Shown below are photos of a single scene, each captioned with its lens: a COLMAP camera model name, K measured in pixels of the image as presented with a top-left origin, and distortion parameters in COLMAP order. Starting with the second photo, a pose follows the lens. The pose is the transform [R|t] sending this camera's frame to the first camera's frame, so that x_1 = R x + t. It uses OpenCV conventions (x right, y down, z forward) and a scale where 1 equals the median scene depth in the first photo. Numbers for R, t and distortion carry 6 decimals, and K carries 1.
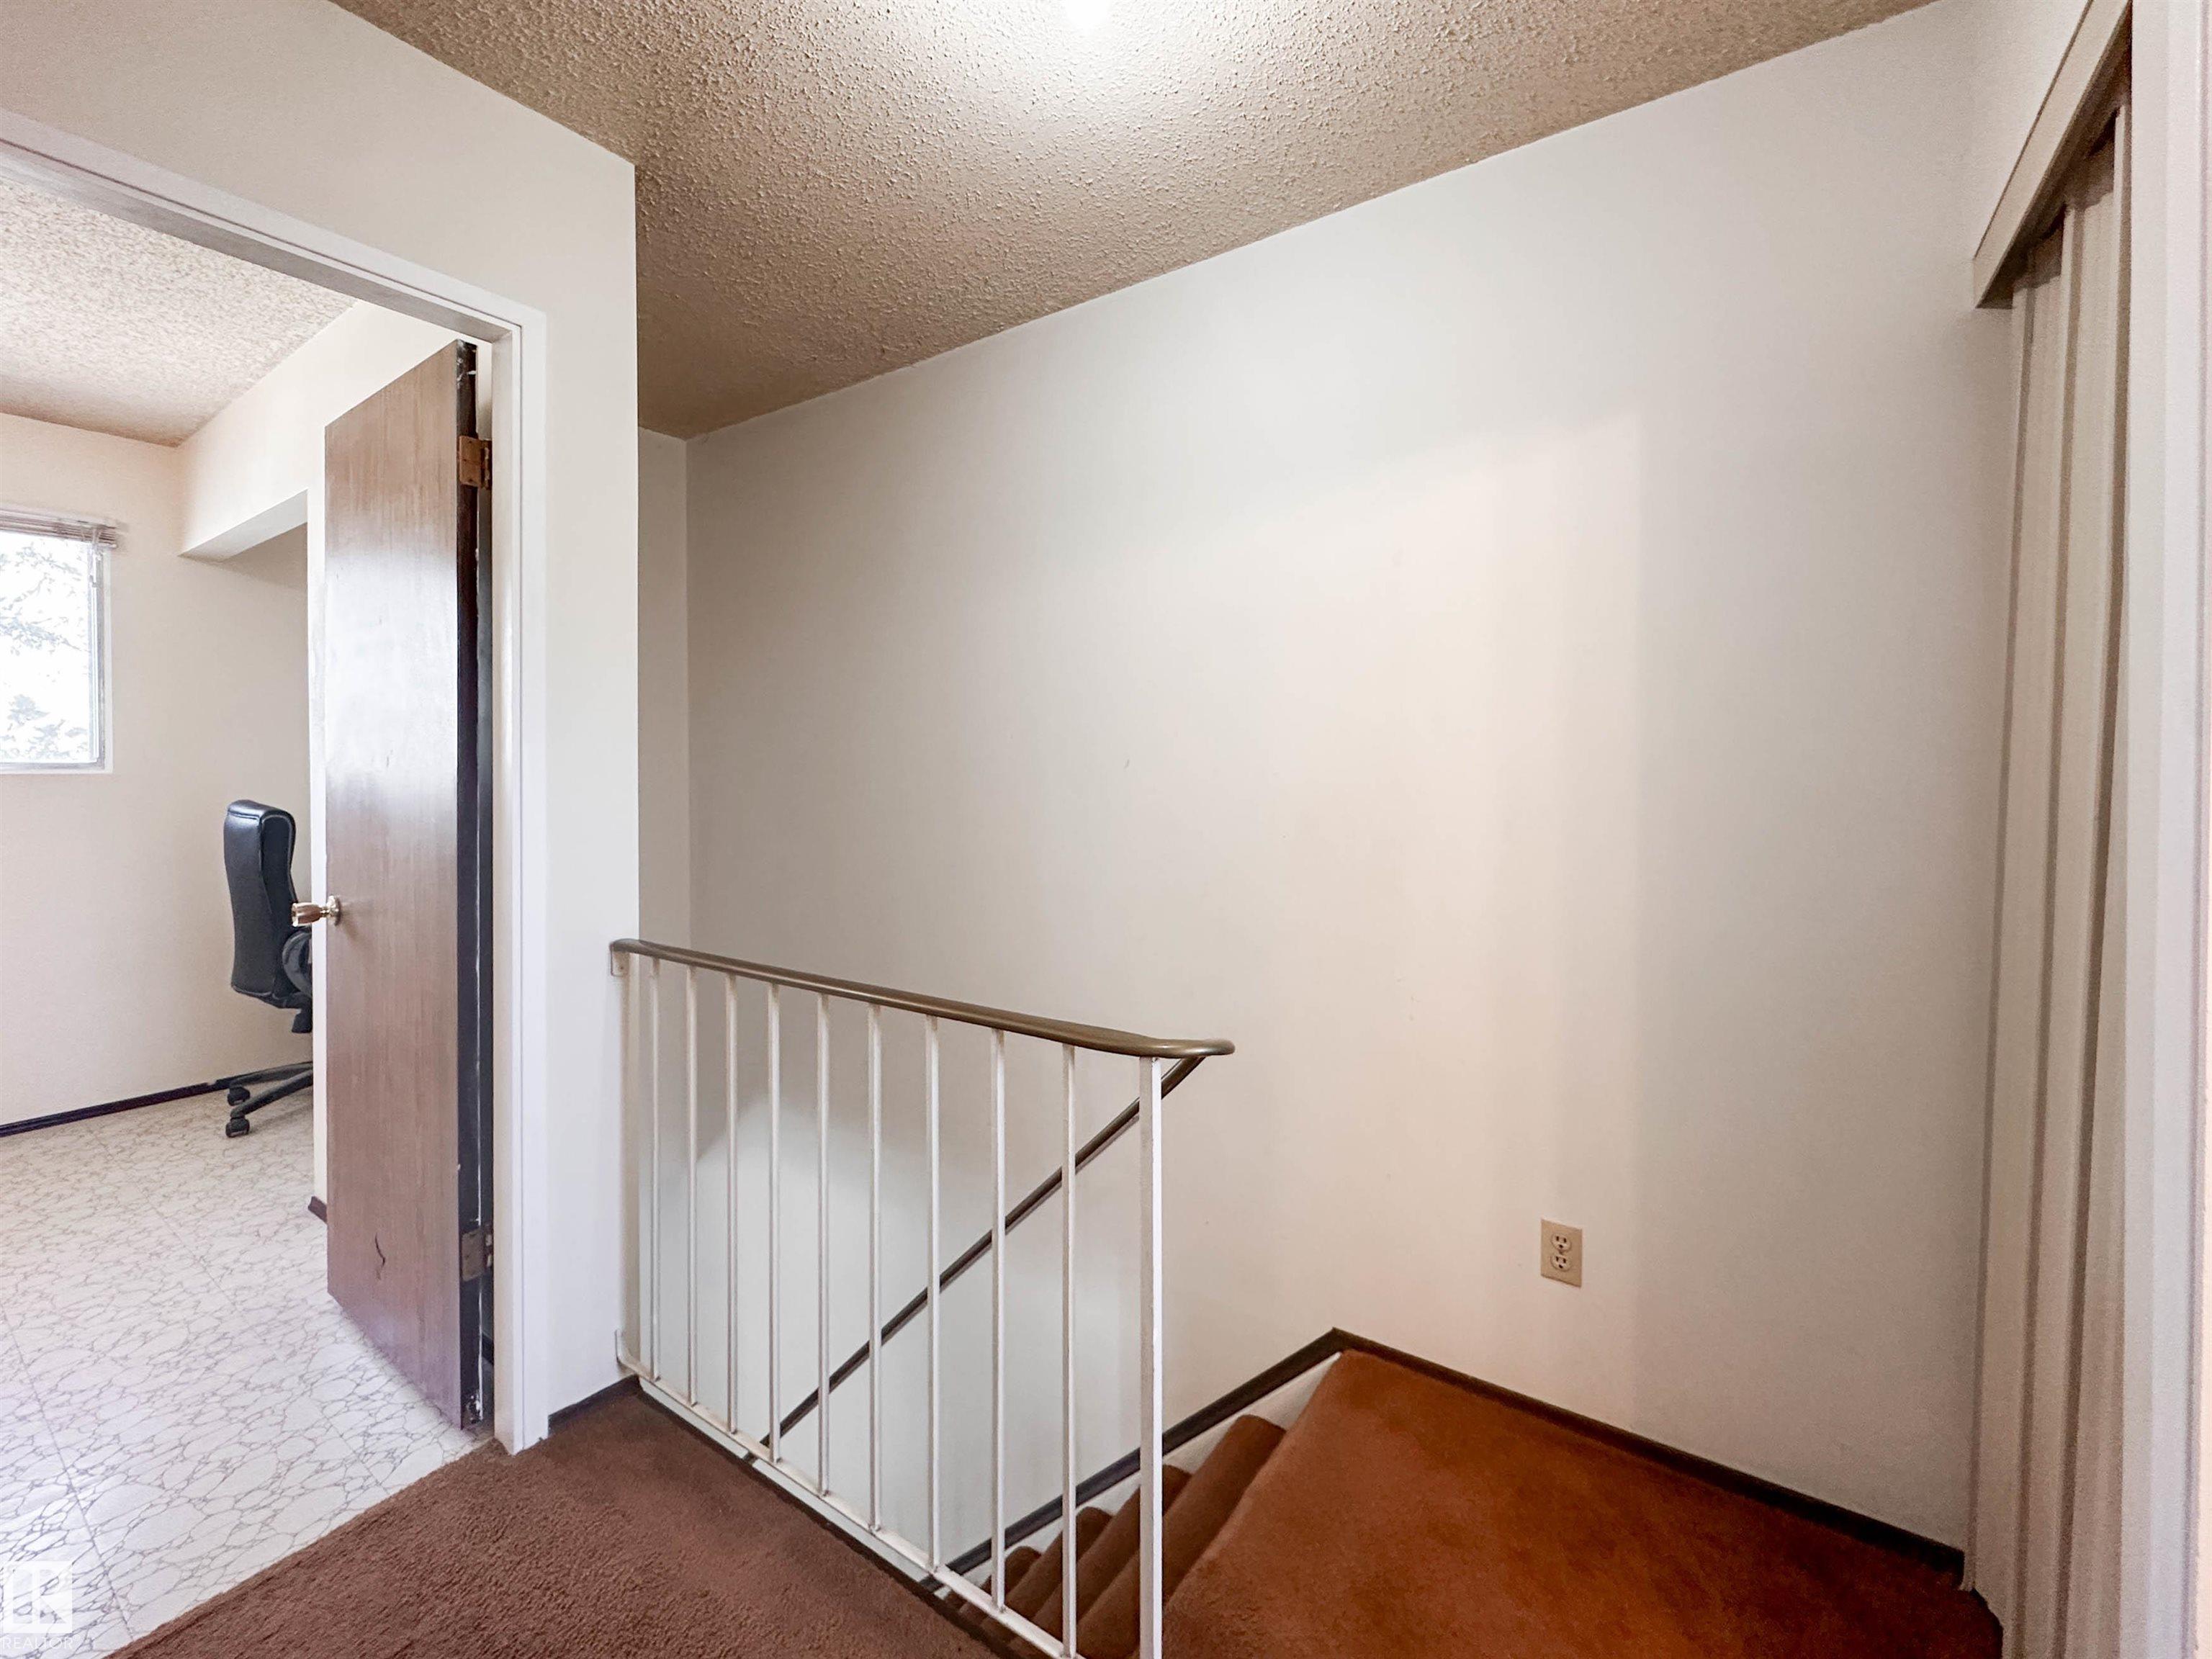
lens RADIAL K [[912.7, 0, 1105.5], [0, 912.7, 803.6], [0, 0, 1]] dist [-0.001145, -0.000299]
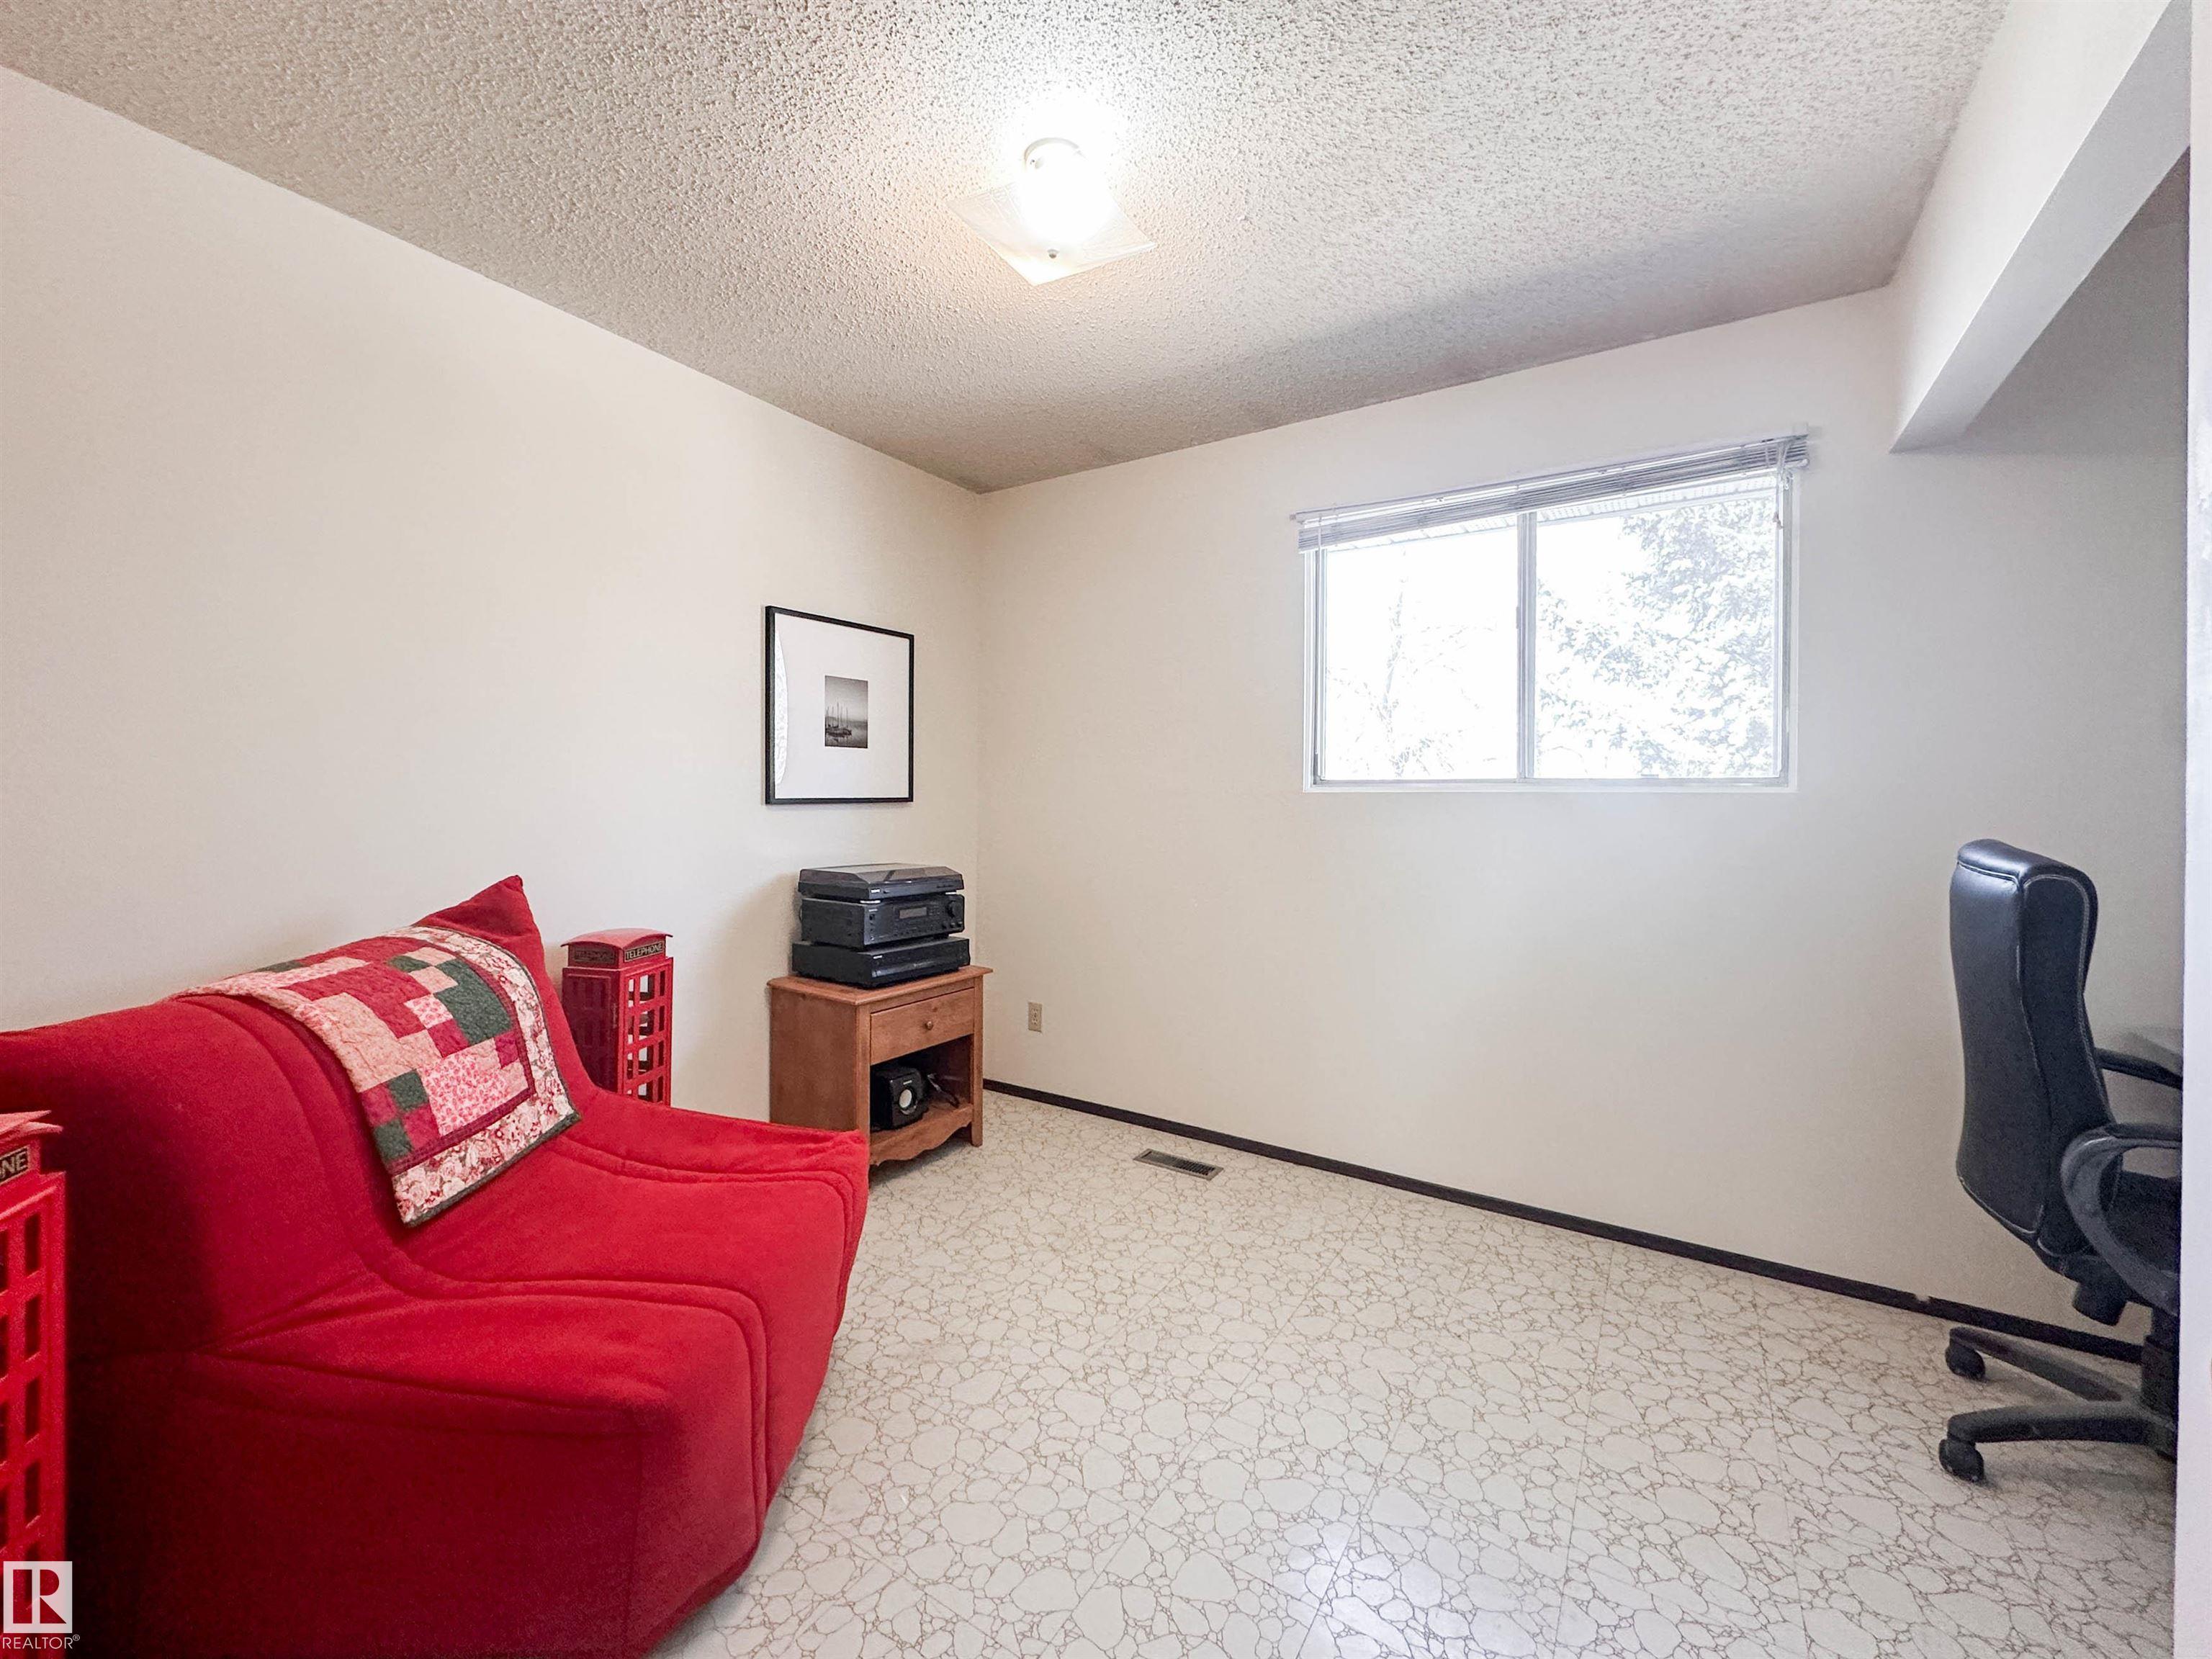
lens RADIAL K [[912.7, 0, 1105.5], [0, 912.7, 803.6], [0, 0, 1]] dist [-0.001145, -0.000299]
pose [[0.046016, 0.007385, -0.998913, -0.435173], [-0.017692, 0.999822, 0.006577, -0.020349], [0.998784, 0.017370, 0.046139, 0.457341]]
